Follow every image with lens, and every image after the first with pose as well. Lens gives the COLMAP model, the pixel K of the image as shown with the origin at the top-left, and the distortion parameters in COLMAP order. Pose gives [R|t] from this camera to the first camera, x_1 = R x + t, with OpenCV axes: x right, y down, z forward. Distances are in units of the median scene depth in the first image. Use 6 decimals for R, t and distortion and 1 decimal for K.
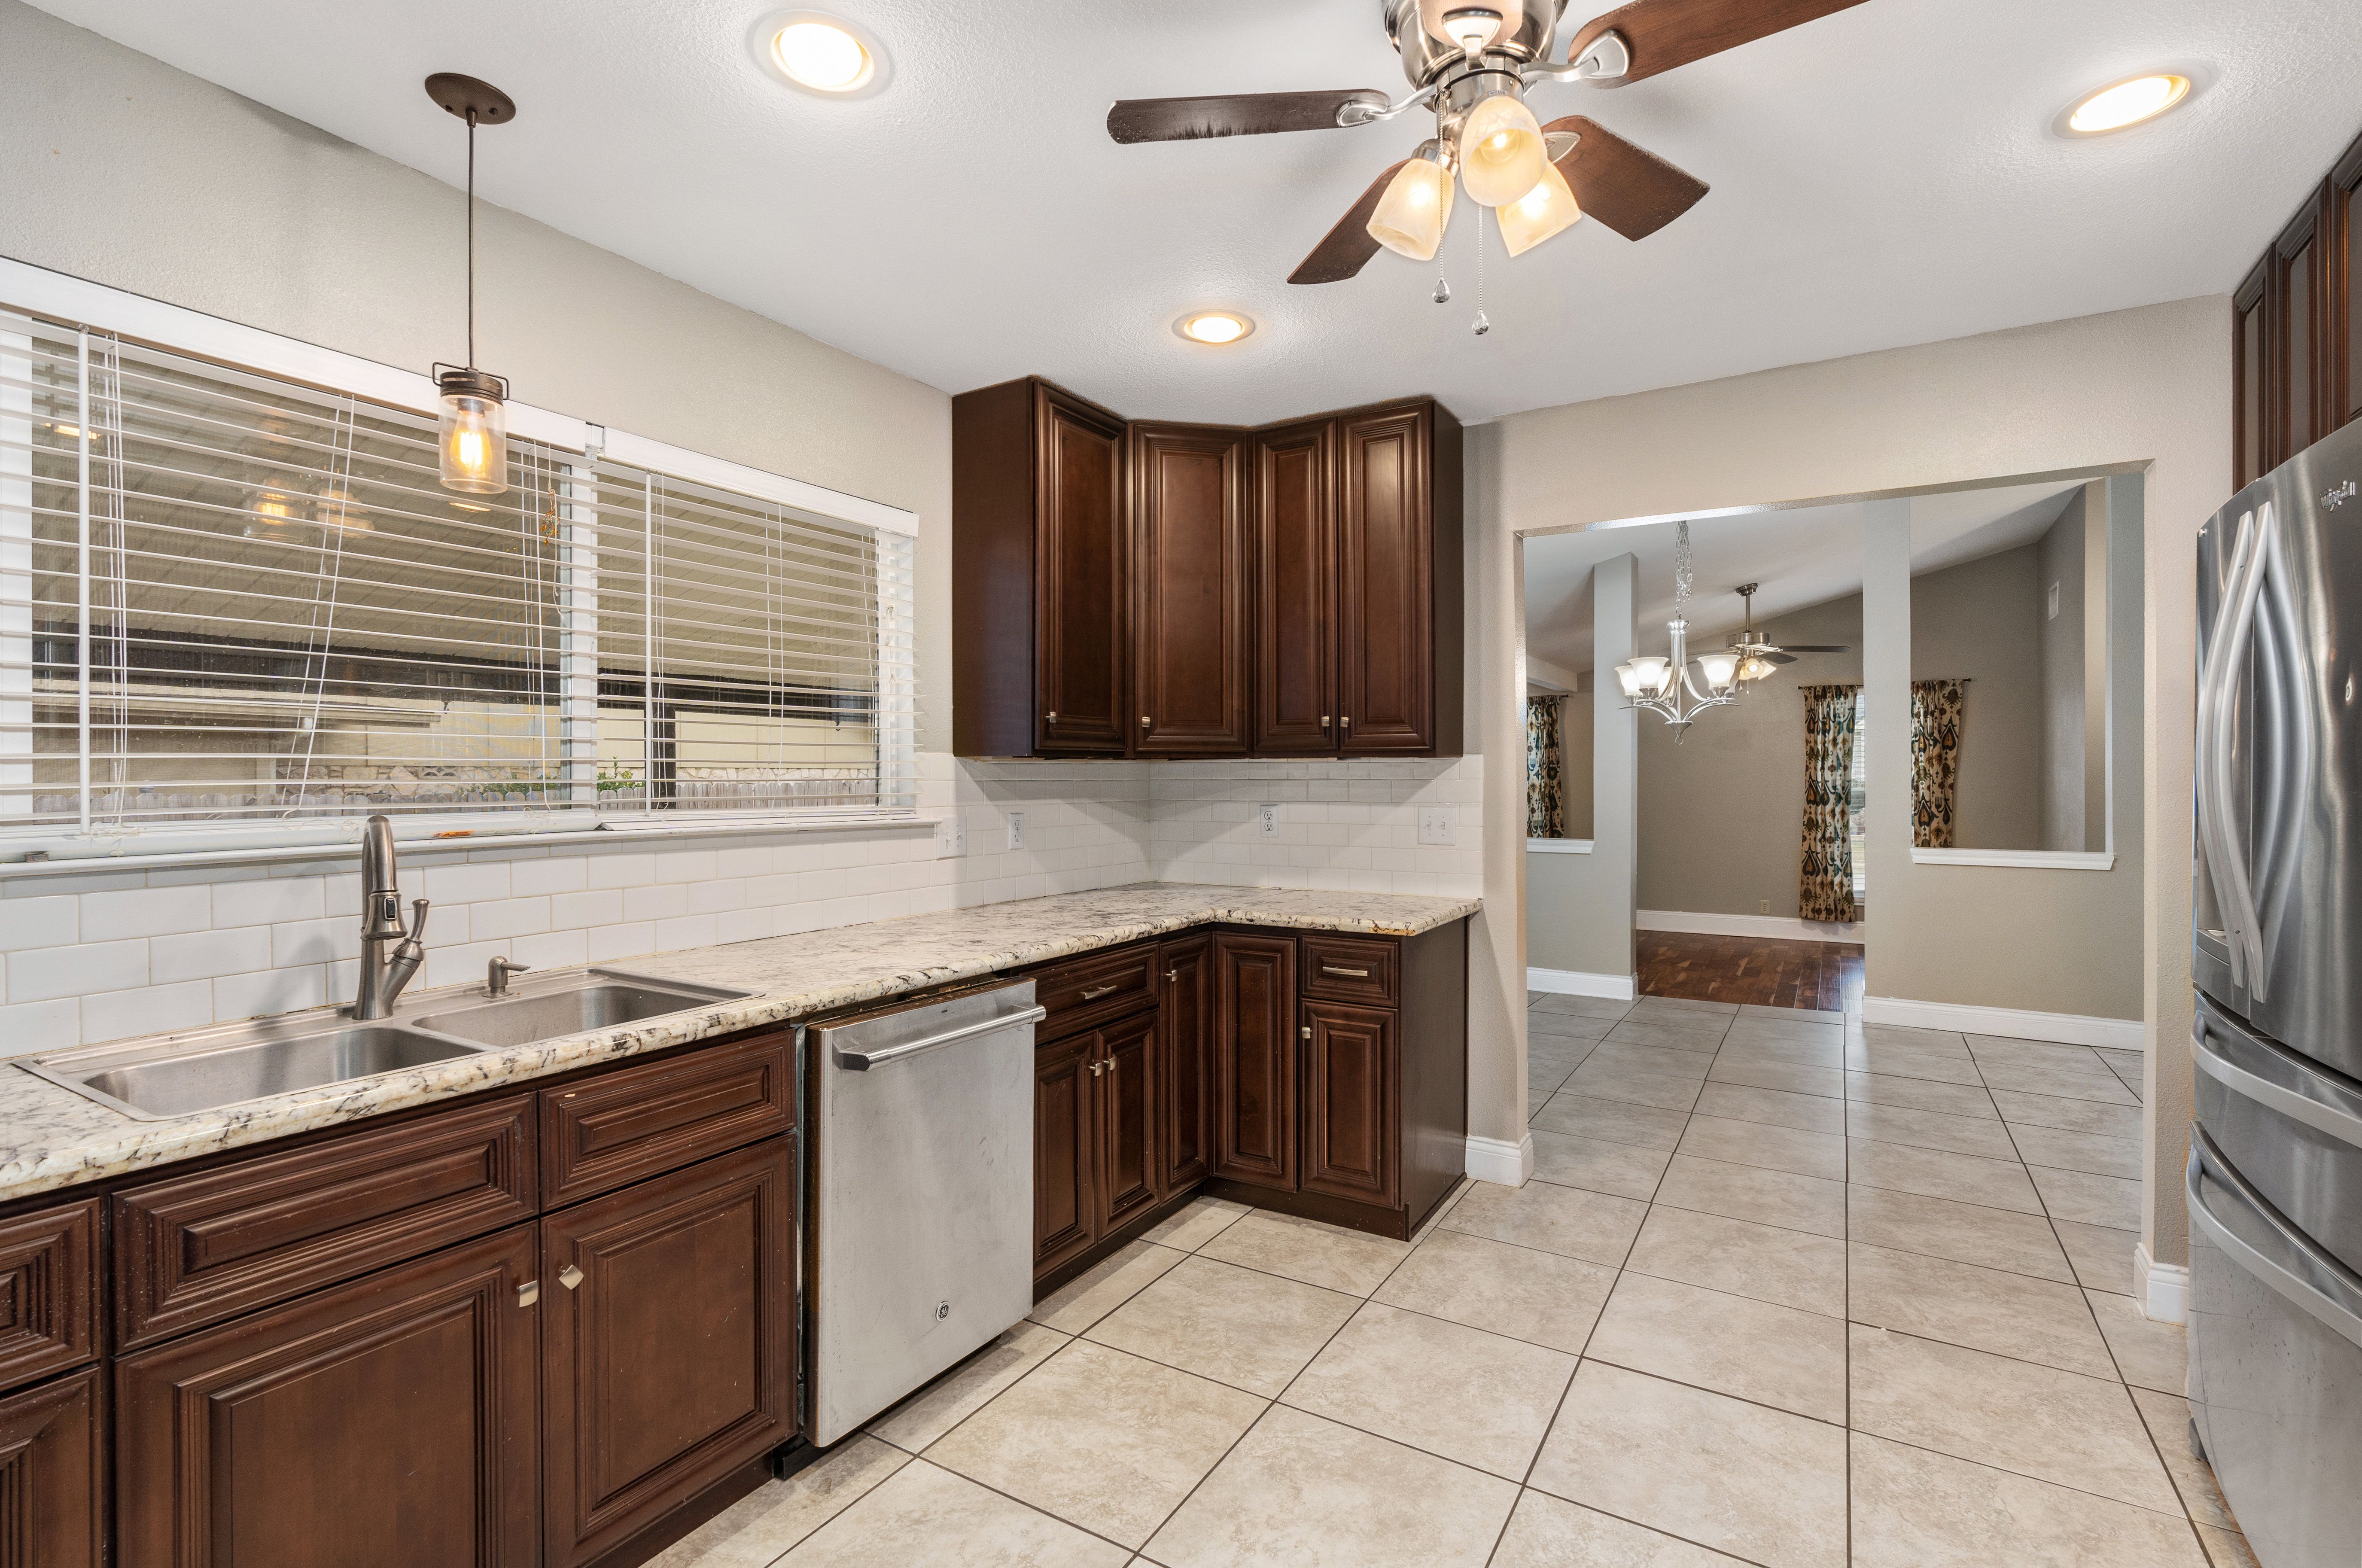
lens RADIAL K [[1082.9, 0, 1176.4], [0, 1082.9, 777.8], [0, 0, 1]] dist [-0.003691, 0.001734]
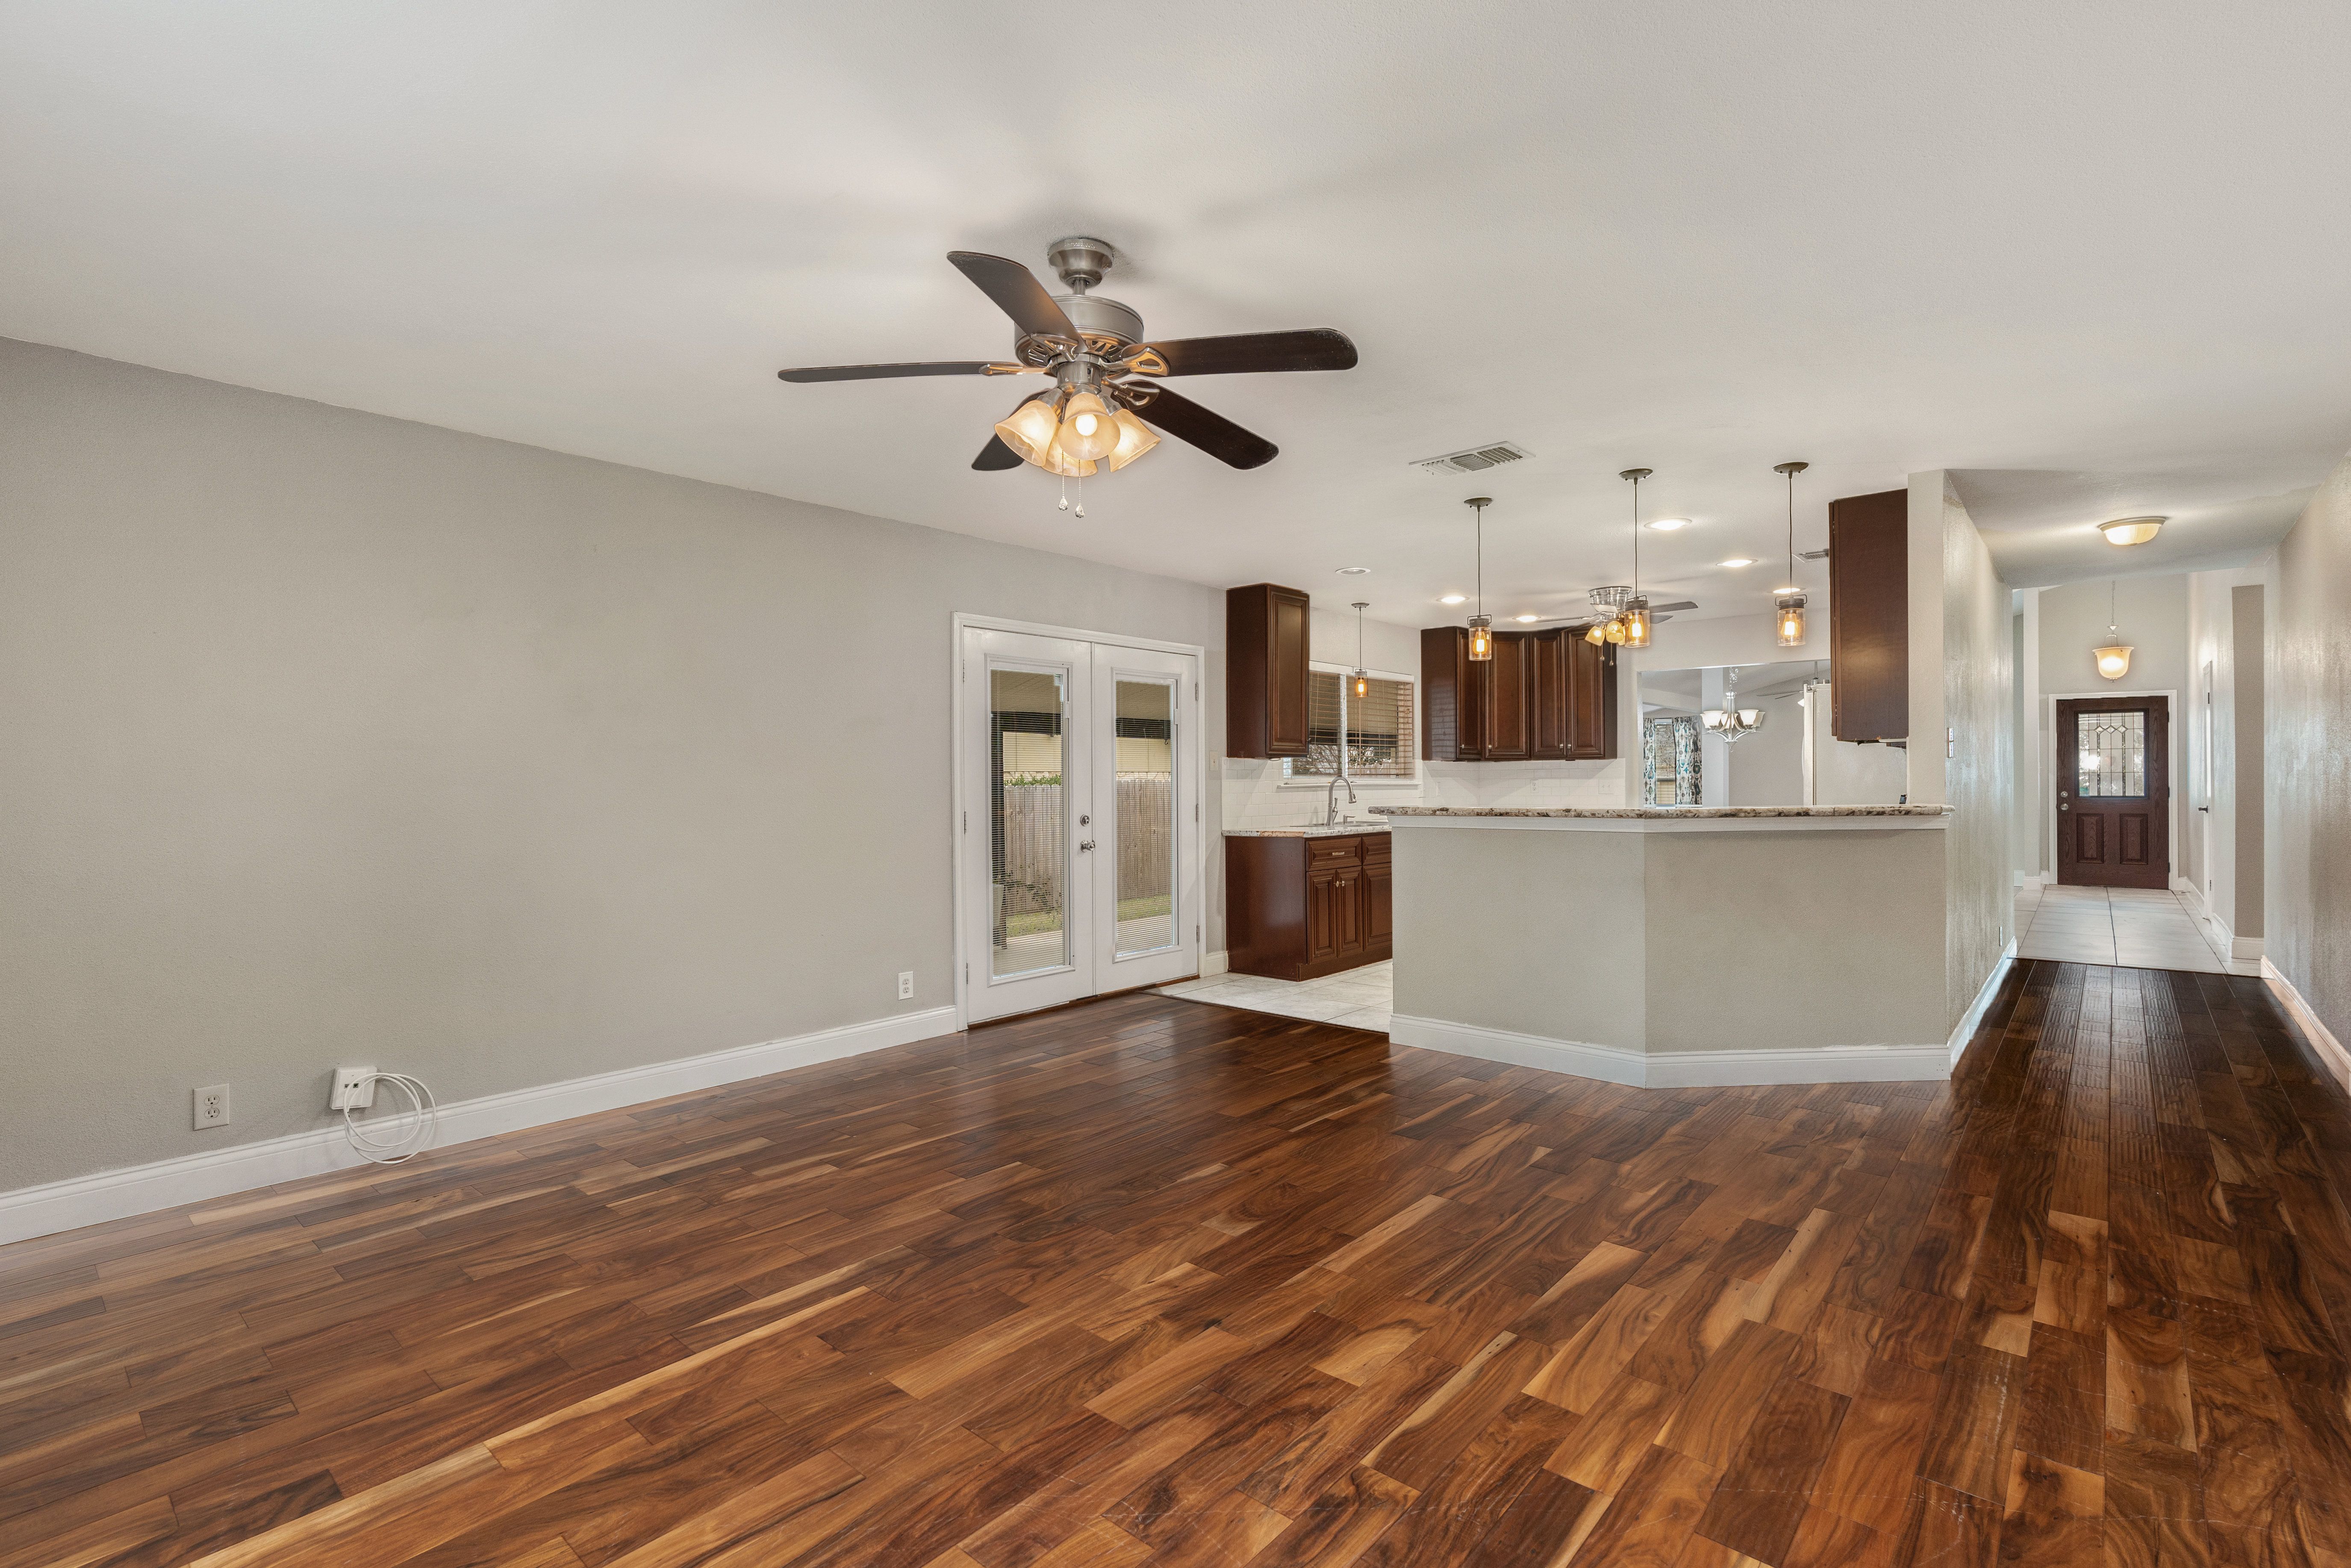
lens RADIAL K [[1077.9, 0, 1180.4], [0, 1077.9, 784.2], [0, 0, 1]] dist [-0.003691, 0.001734]
pose [[0.988010, -0.006286, -0.154262, -0.440352], [0.006516, 0.999978, 0.000987, 0.037432], [0.154252, -0.001980, 0.988030, -2.032000]]
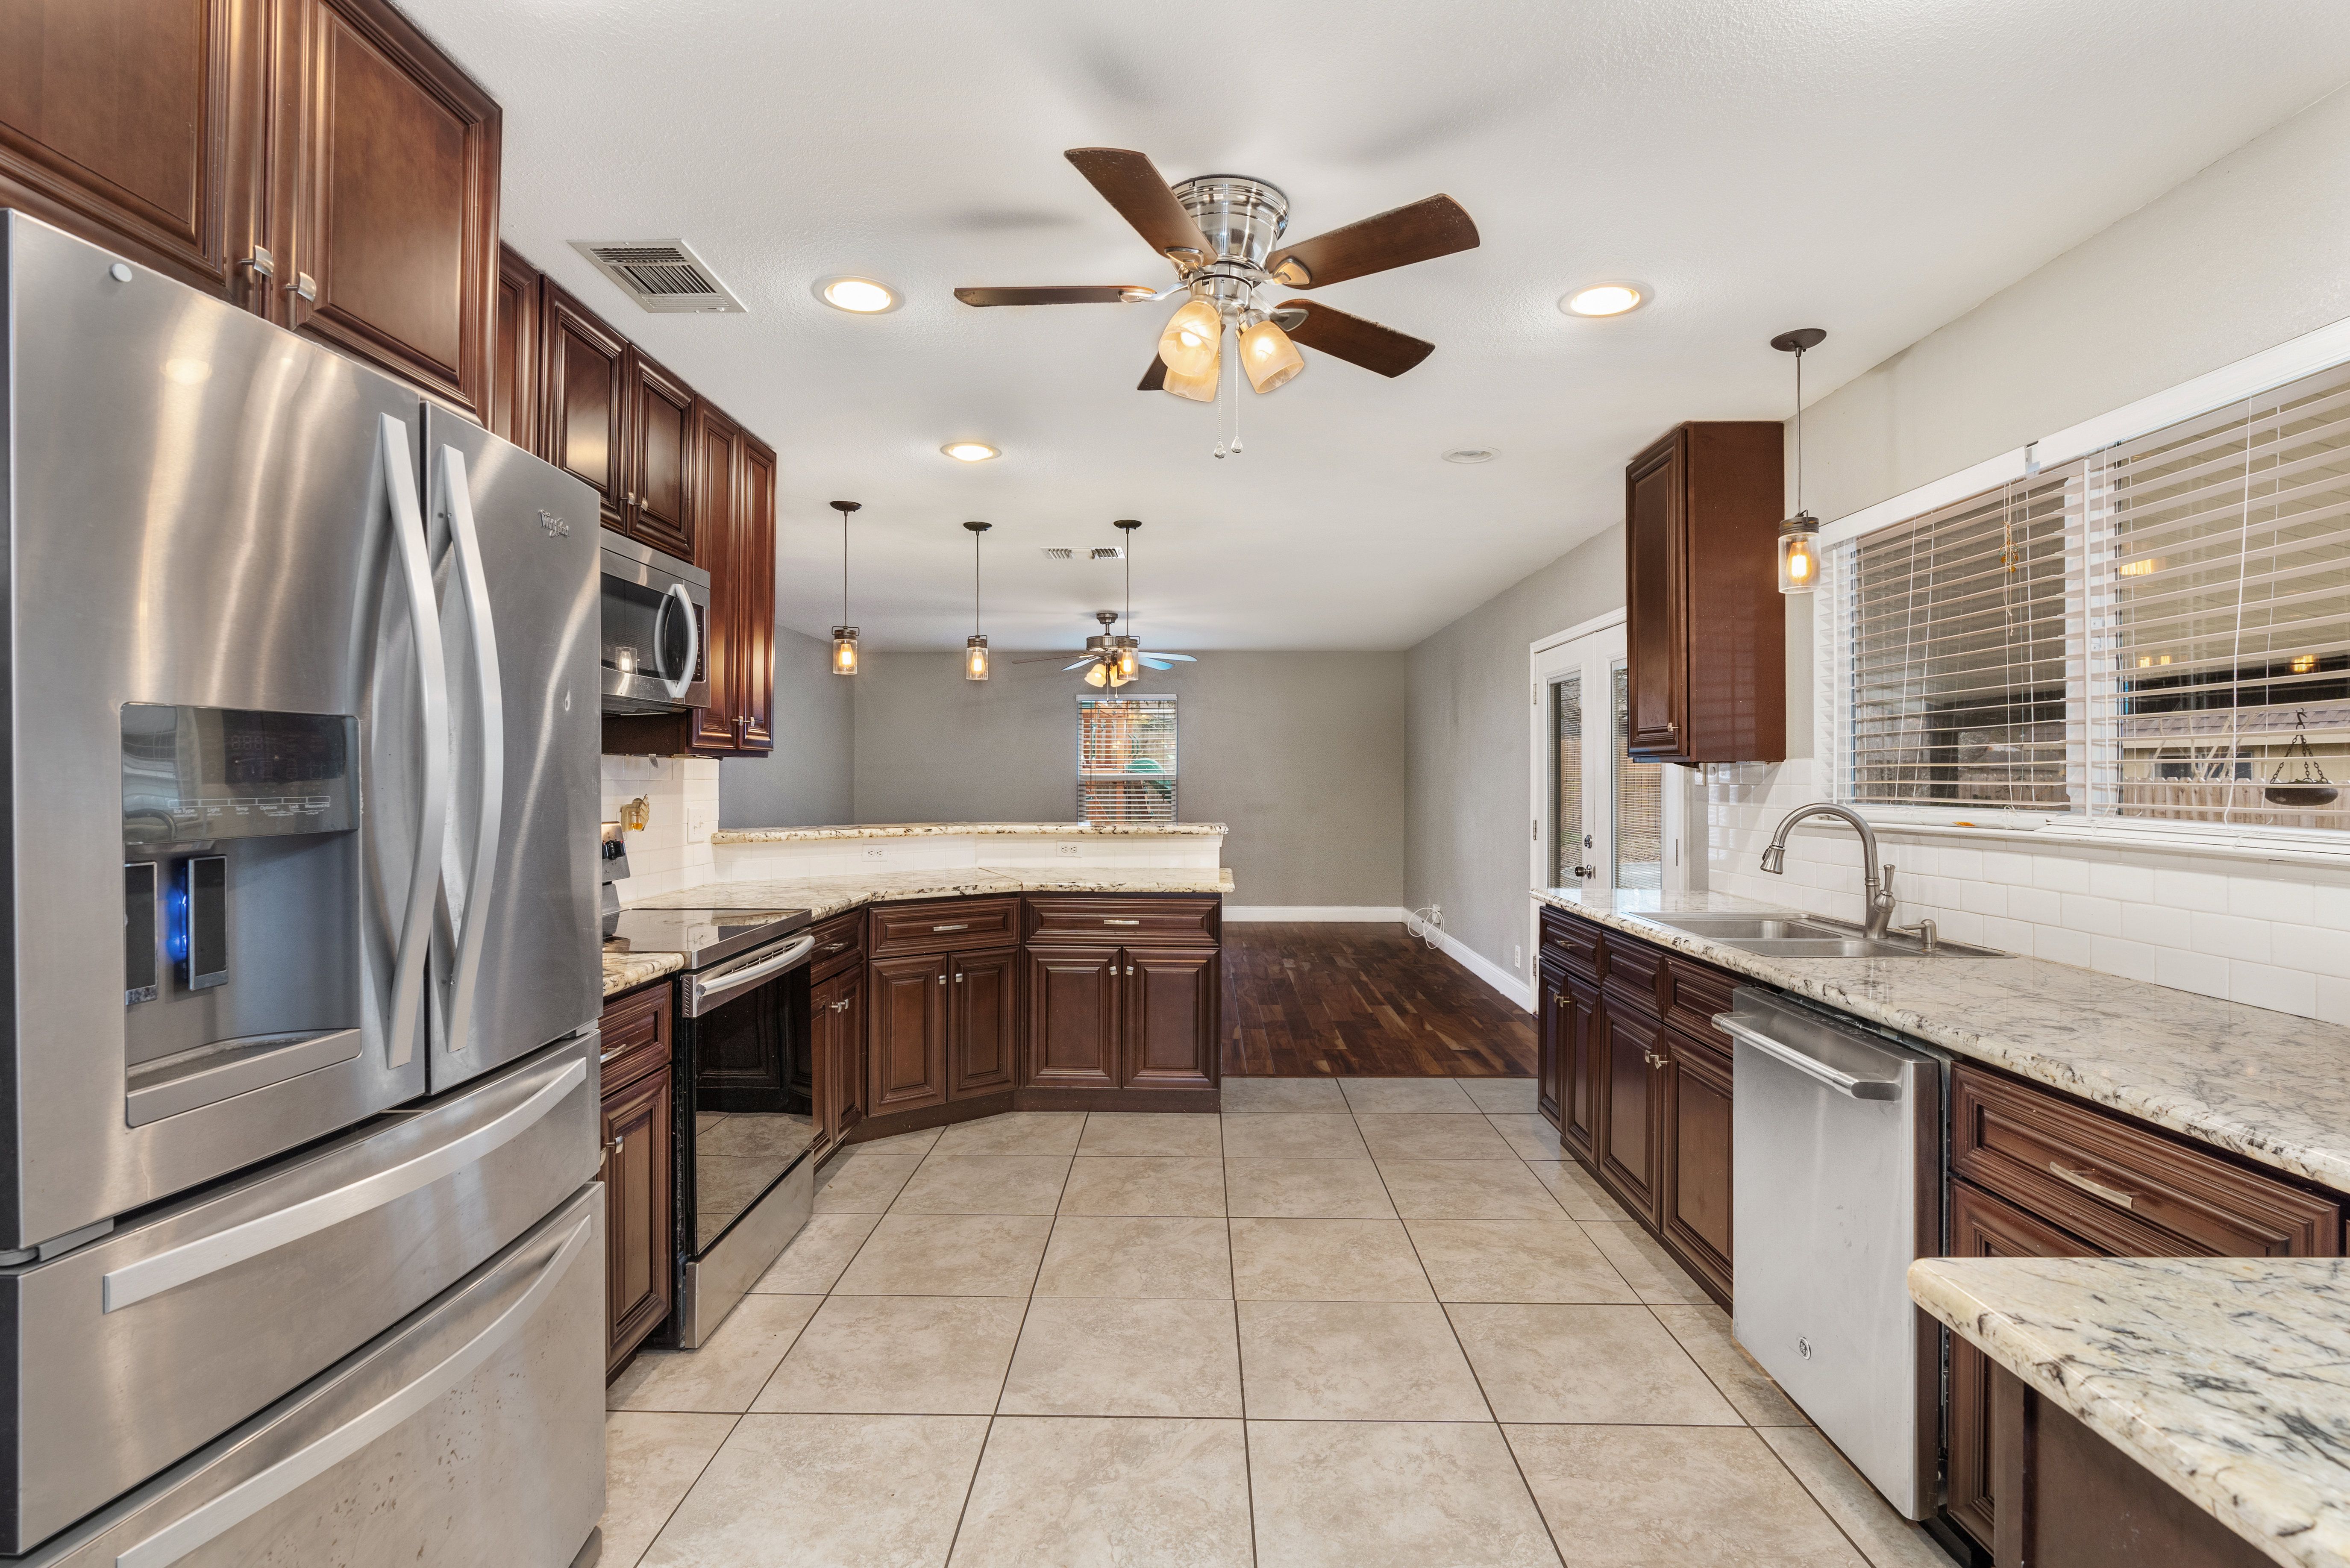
lens RADIAL K [[1077.4, 0, 1175.0], [0, 1077.4, 767.7], [0, 0, 1]] dist [-0.003691, 0.001734]
pose [[-0.861800, -0.006093, -0.507212, 0.557863], [-0.002757, 0.999969, -0.007327, -0.002068], [0.507241, -0.004916, -0.861790, 1.169617]]
